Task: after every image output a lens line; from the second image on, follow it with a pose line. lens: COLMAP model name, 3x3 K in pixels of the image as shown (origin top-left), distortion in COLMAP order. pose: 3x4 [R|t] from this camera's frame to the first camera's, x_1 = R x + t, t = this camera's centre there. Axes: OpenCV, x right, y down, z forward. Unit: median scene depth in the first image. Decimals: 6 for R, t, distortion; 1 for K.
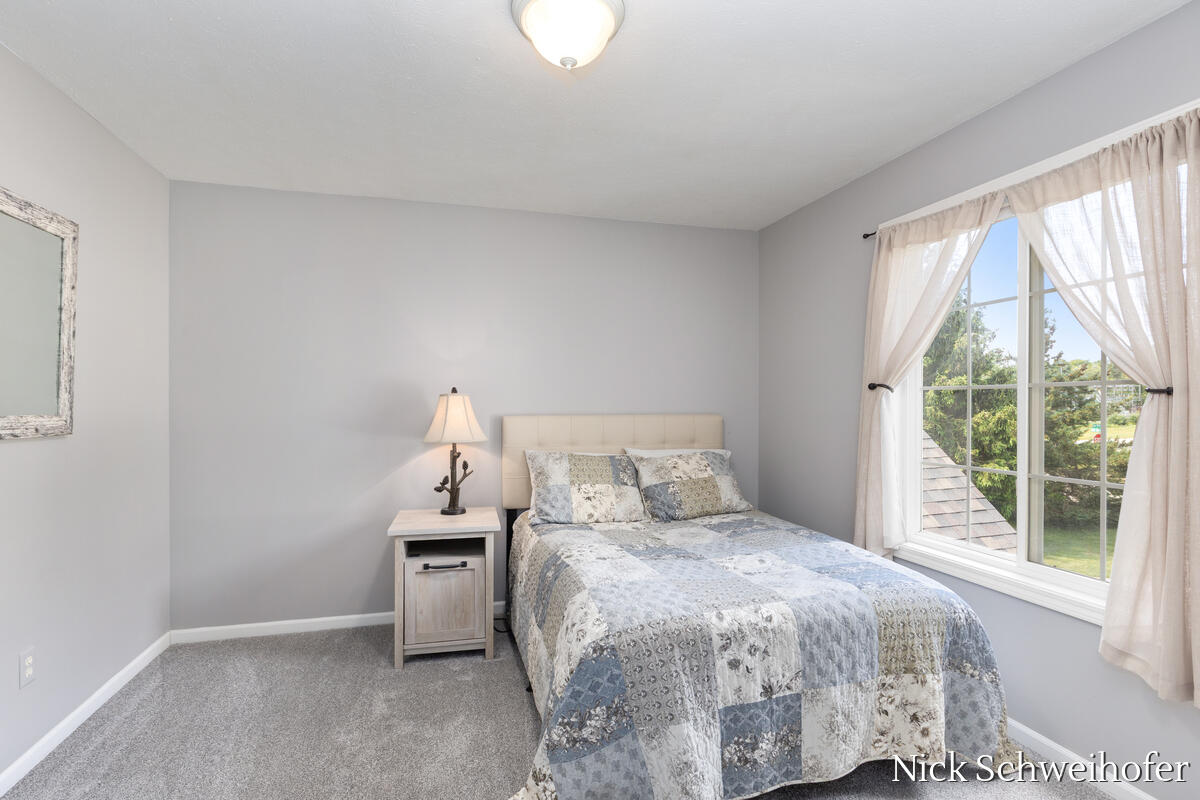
lens RADIAL K [[574.5, 0, 598.0], [0, 574.5, 403.3], [0, 0, 1]] dist [-0.005904, -0.000098]
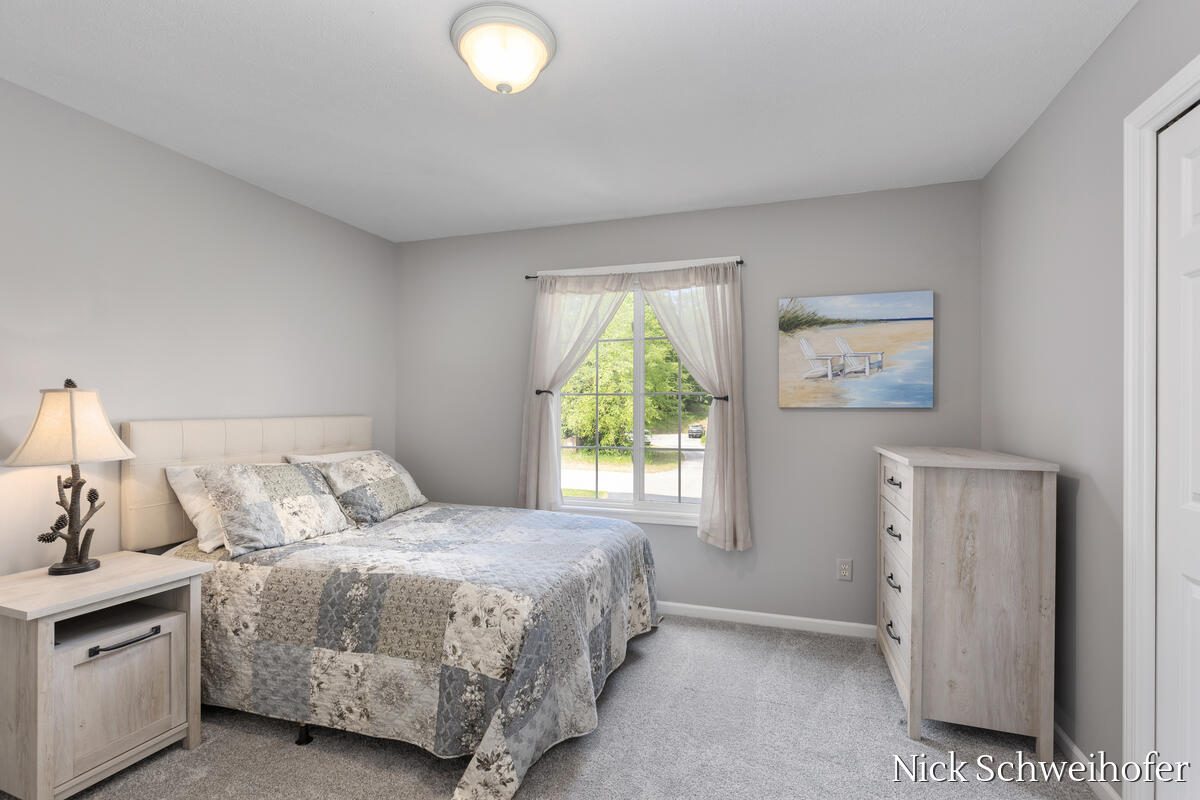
lens RADIAL K [[553.0, 0, 601.4], [0, 553.0, 402.6], [0, 0, 1]] dist [-0.004991, -0.000834]
pose [[0.551153, 0.006516, 0.834378, -0.501239], [0.001239, 0.999962, -0.008628, 0.006111], [-0.834403, 0.005789, 0.551124, 0.166081]]
